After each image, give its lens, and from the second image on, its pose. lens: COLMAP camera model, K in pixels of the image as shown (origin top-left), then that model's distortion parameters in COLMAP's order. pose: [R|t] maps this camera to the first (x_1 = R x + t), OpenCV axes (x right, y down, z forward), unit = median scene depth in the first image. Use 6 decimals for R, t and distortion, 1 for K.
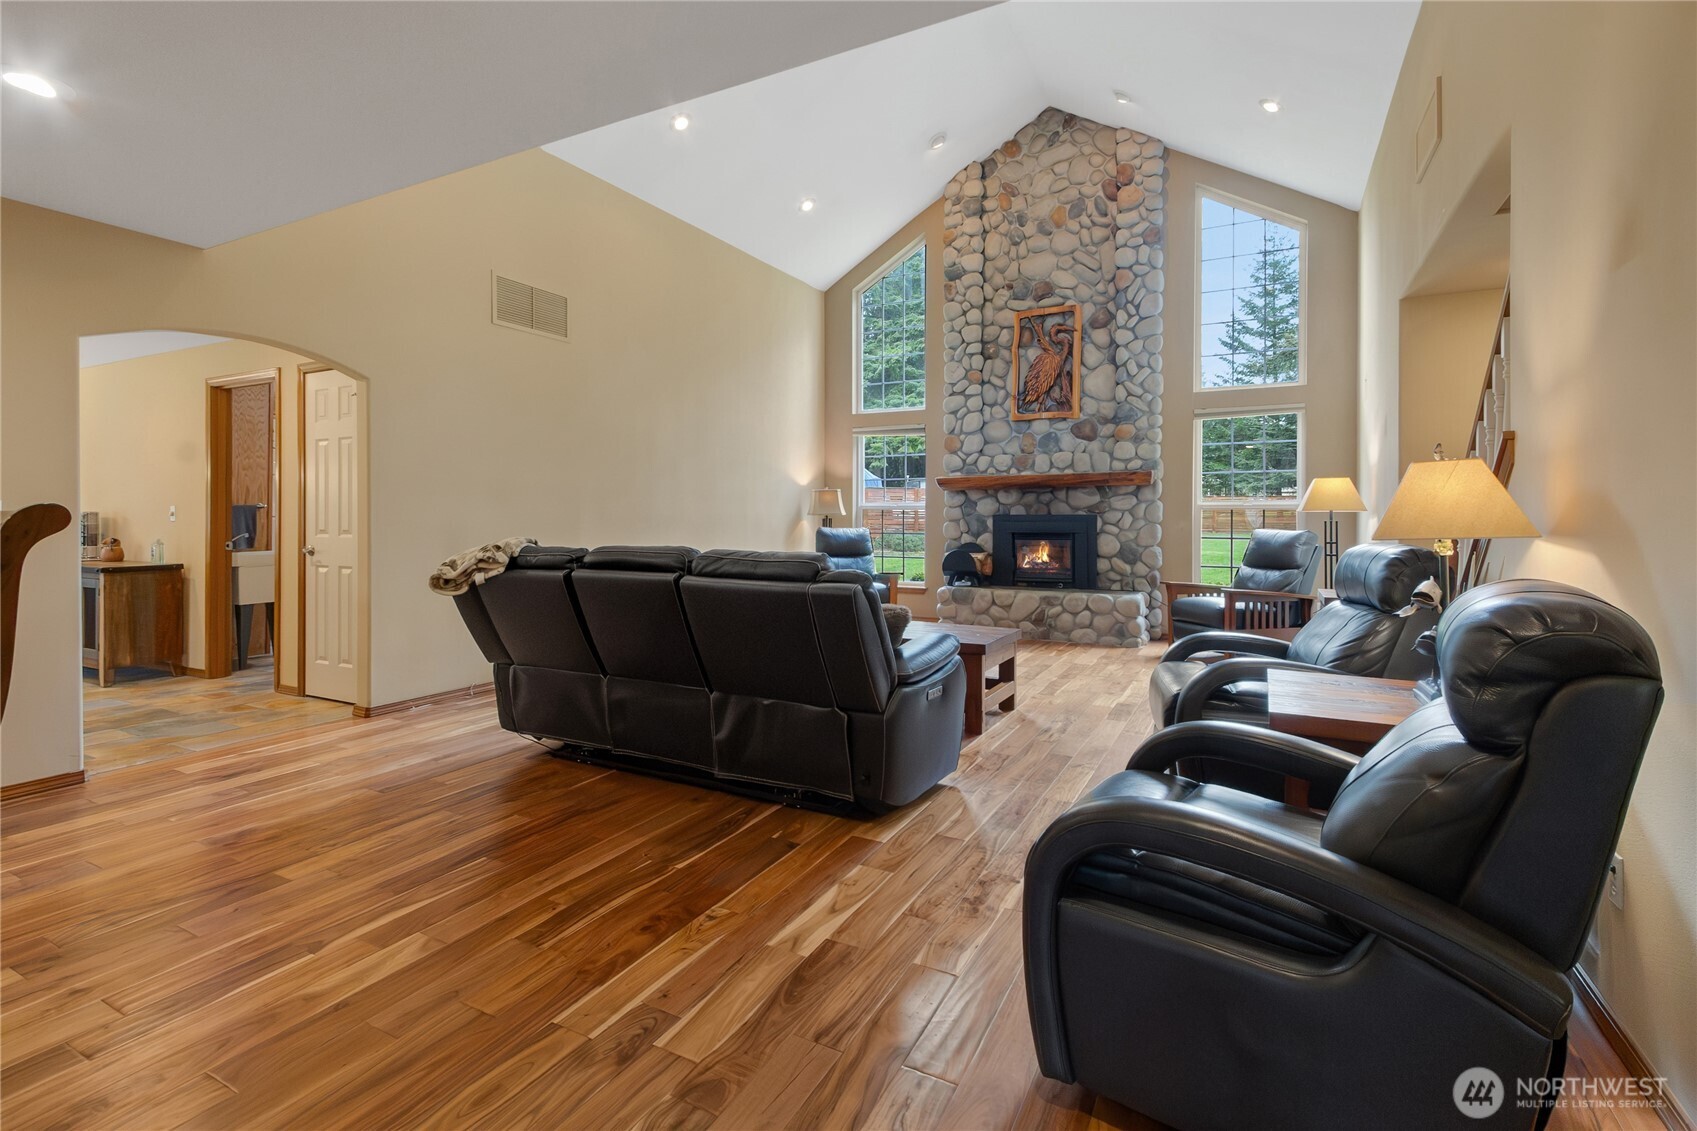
lens RADIAL K [[791.2, 0, 838.8], [0, 791.2, 512.6], [0, 0, 1]] dist [0.001479, -0.000249]
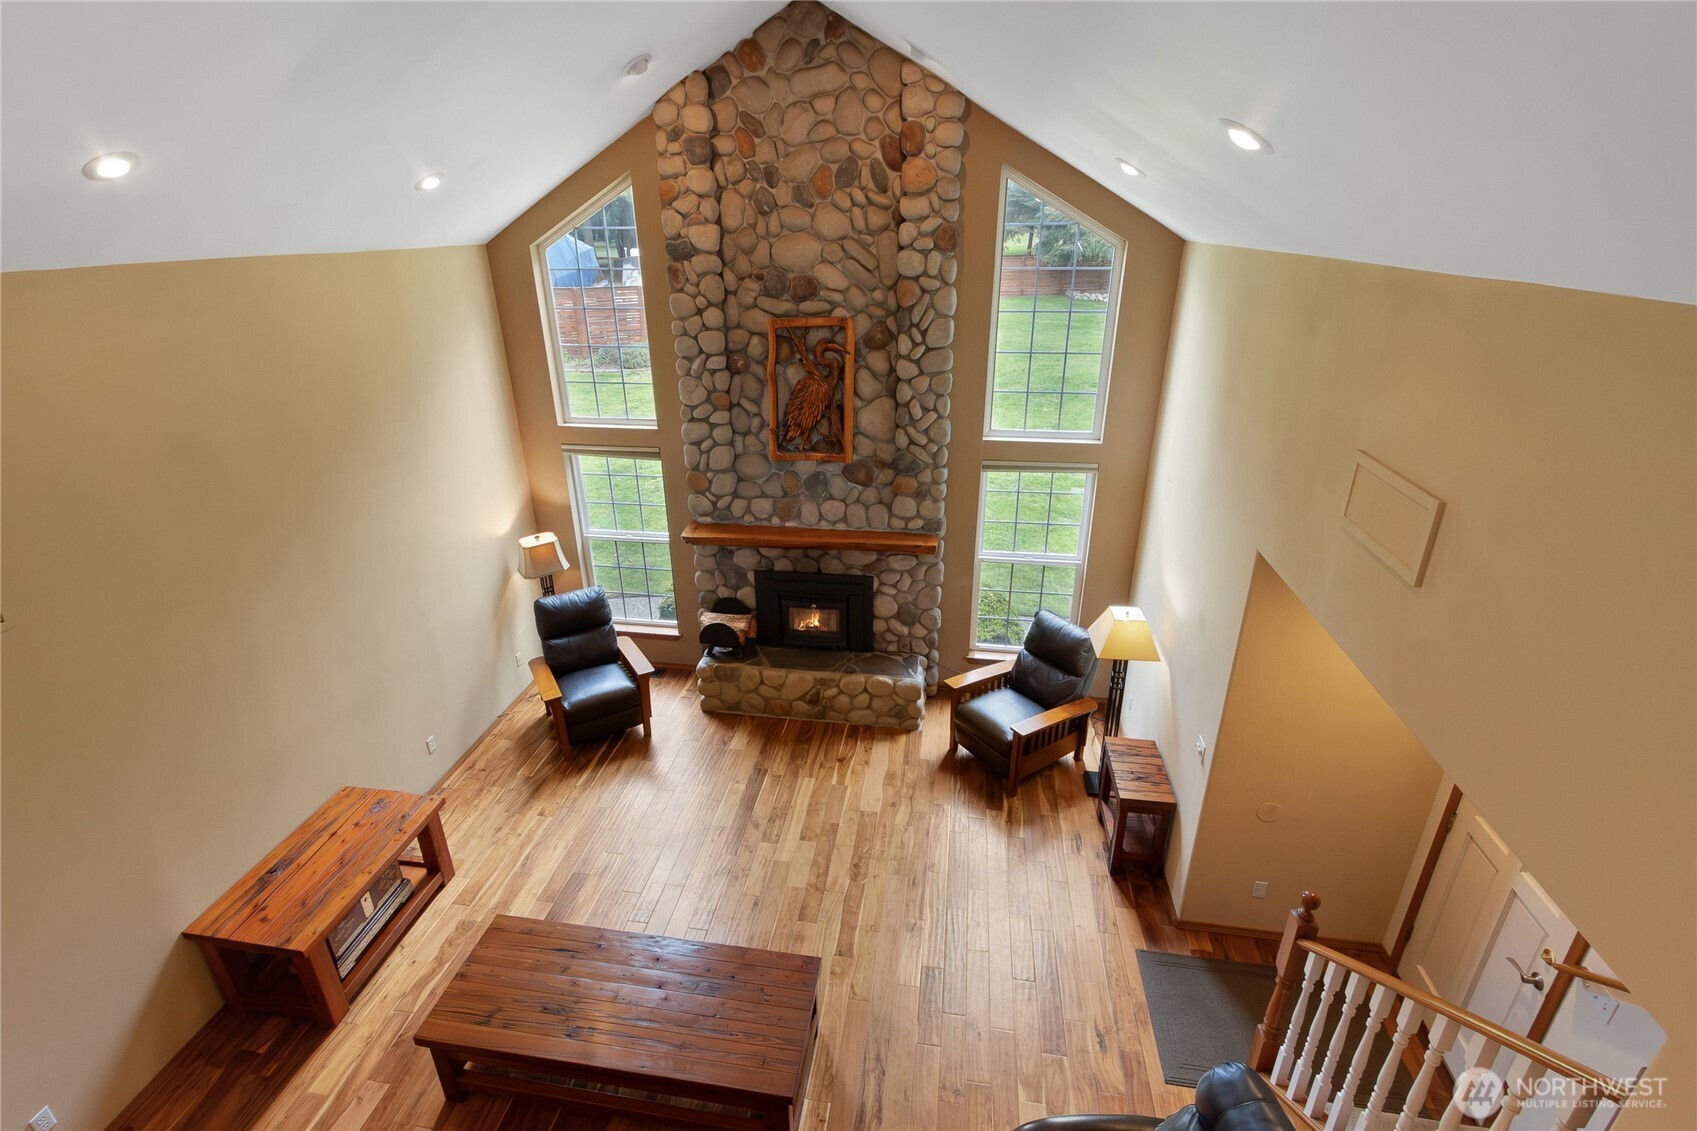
lens RADIAL K [[791.2, 0, 840.0], [0, 791.2, 563.0], [0, 0, 1]] dist [0.001479, -0.000249]
pose [[0.945940, -0.139659, 0.292733, 0.037541], [0.013084, 0.918243, 0.395802, -0.343333], [-0.324078, -0.370574, 0.870430, 0.251504]]
